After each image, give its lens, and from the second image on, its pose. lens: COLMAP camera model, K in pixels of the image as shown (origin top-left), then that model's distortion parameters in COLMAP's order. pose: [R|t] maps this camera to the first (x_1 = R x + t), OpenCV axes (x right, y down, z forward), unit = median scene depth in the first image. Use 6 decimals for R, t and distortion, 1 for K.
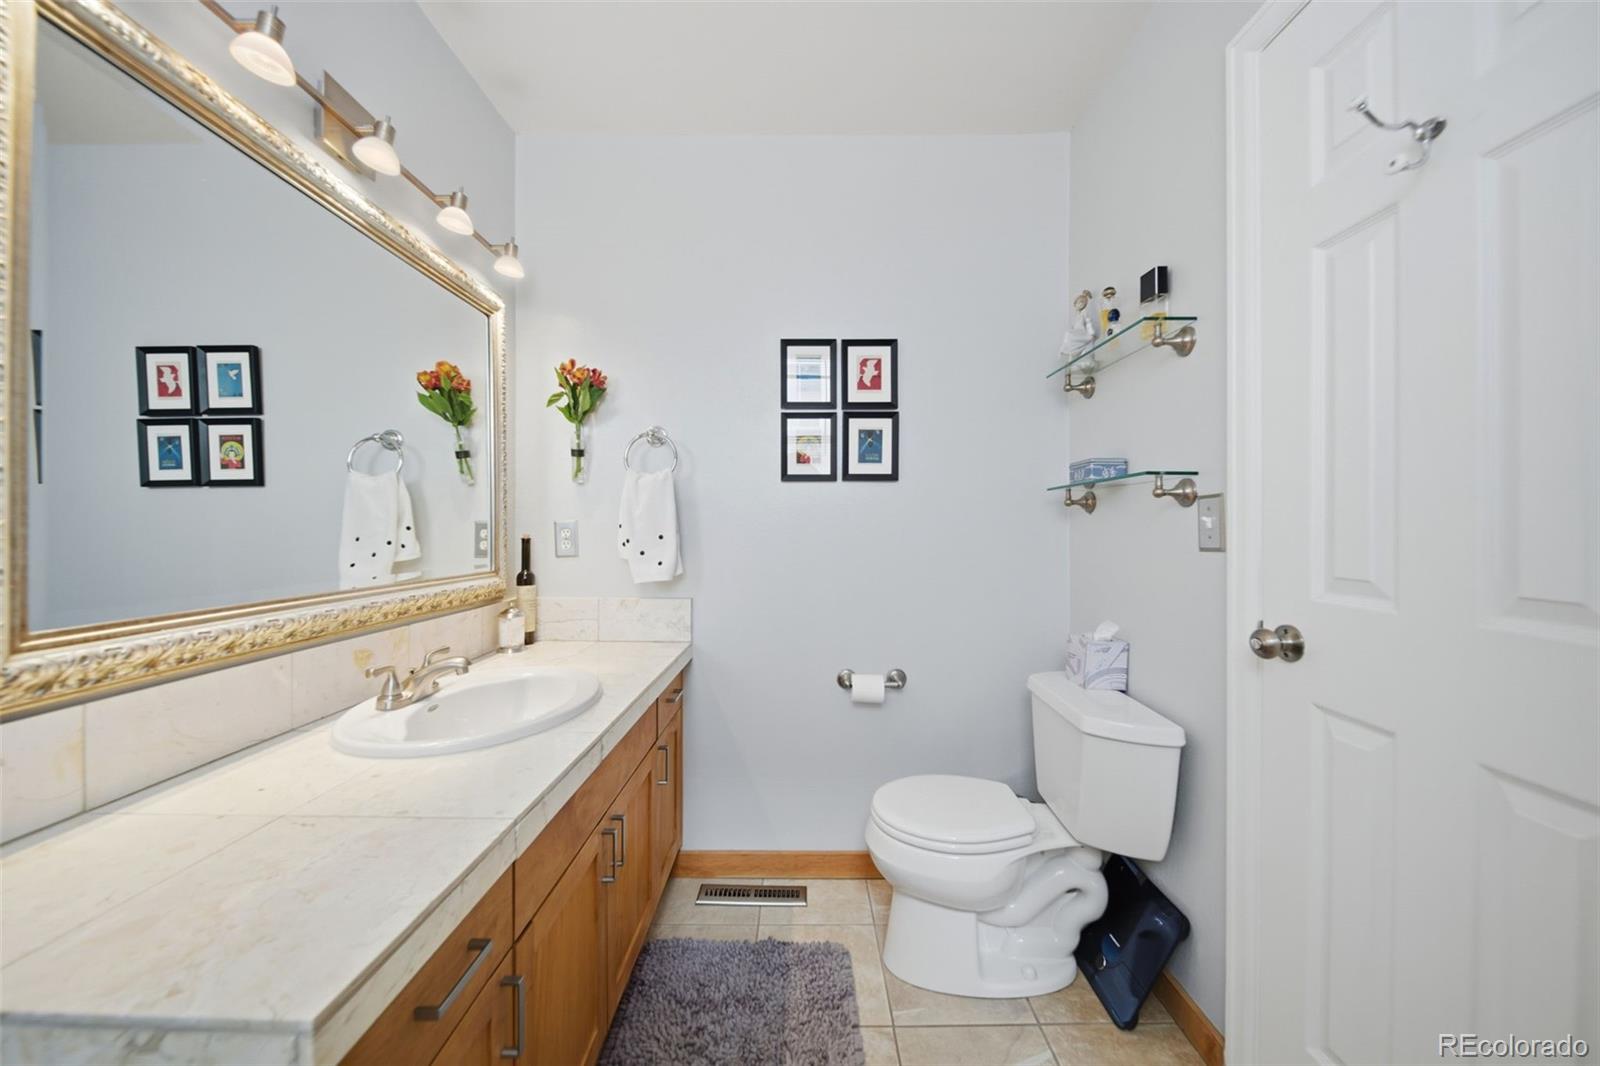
lens RADIAL K [[580.2, 0, 800.0], [0, 580.2, 533.0], [0, 0, 1]] dist [0.000811, 0.000060]
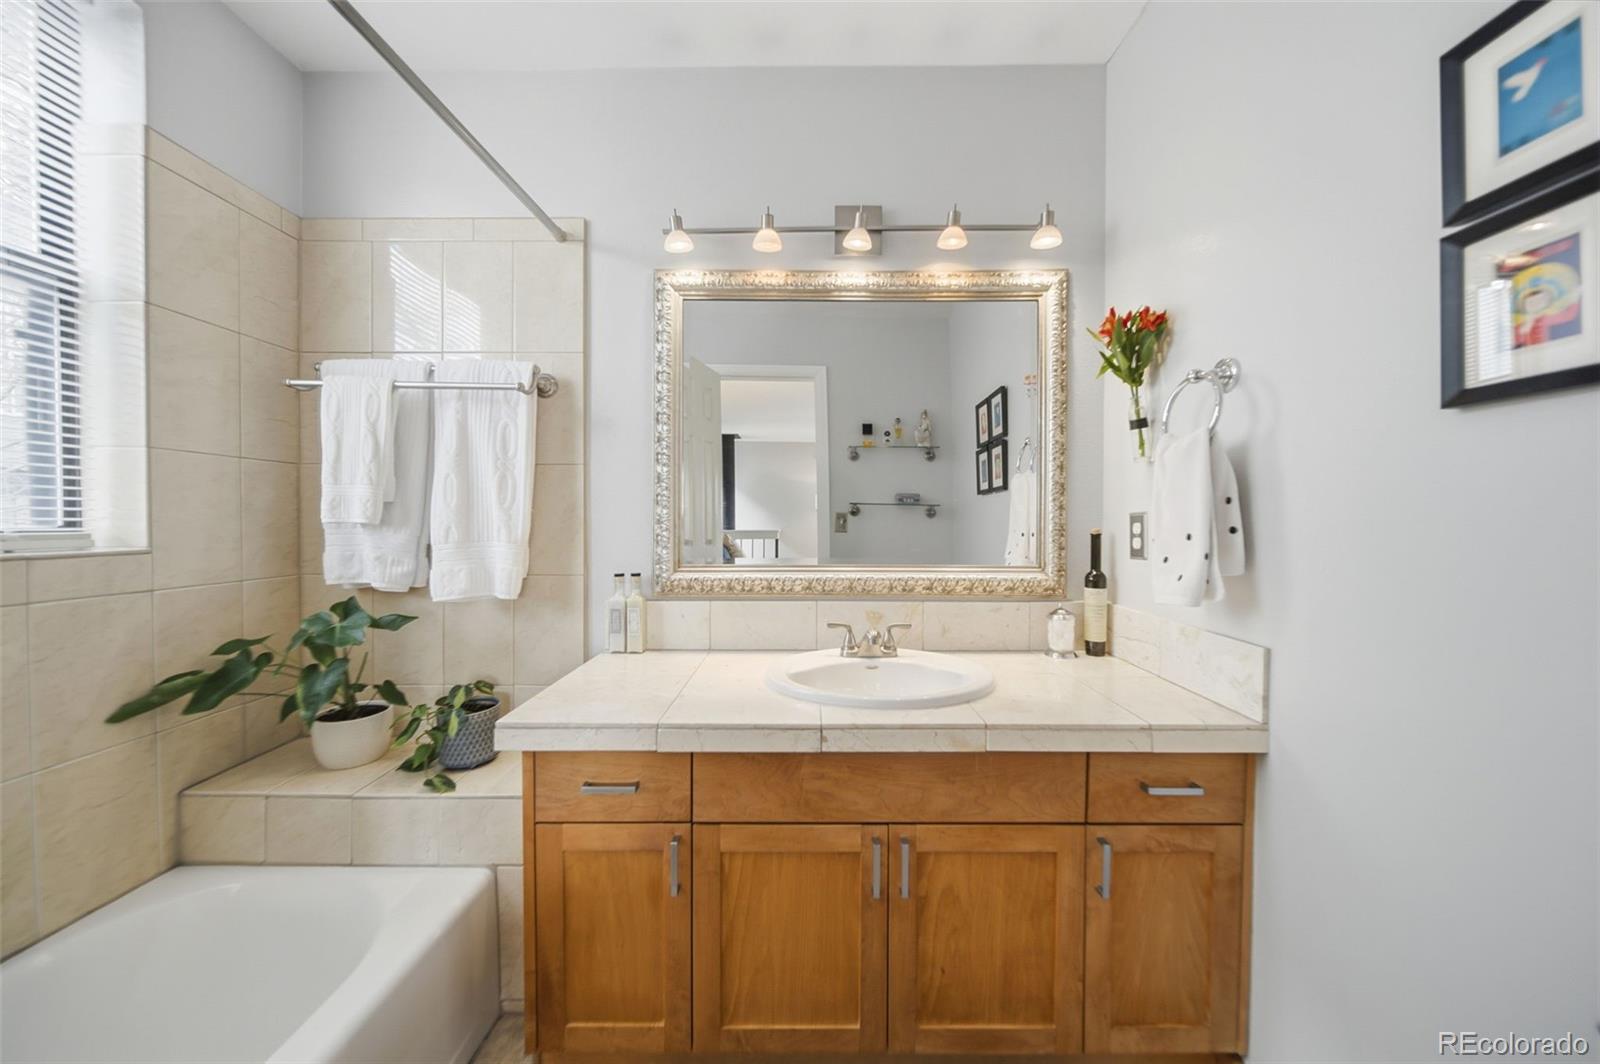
lens RADIAL K [[558.5, 0, 803.0], [0, 558.5, 533.0], [0, 0, 1]] dist [0.001480, -0.002832]
pose [[0.005454, 0.019542, -0.999794, 0.361028], [-0.012087, 0.999737, 0.019475, -0.002462], [0.999912, 0.011978, 0.005688, 0.556779]]
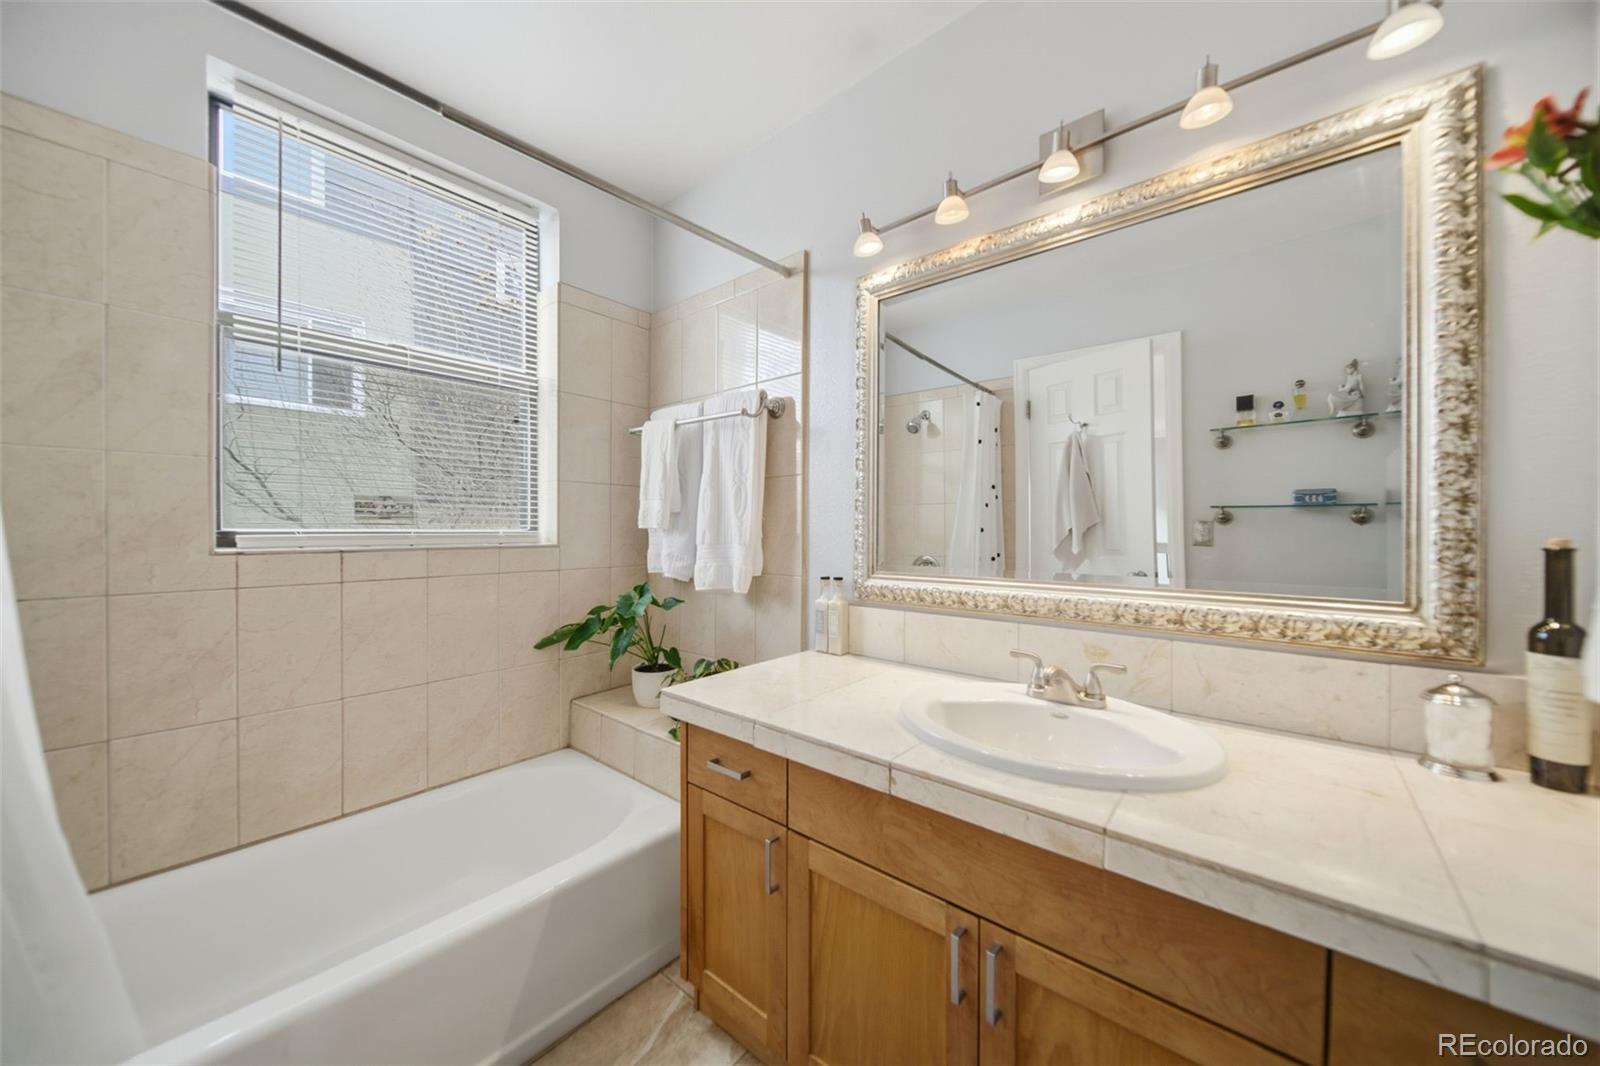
lens RADIAL K [[558.5, 0, 803.0], [0, 558.5, 534.0], [0, 0, 1]] dist [0.001480, -0.002832]
pose [[-0.636648, 0.000703, -0.771154, 0.218106], [-0.013088, 0.999846, 0.011717, 0.001237], [0.771043, 0.017553, -0.636541, 0.825817]]
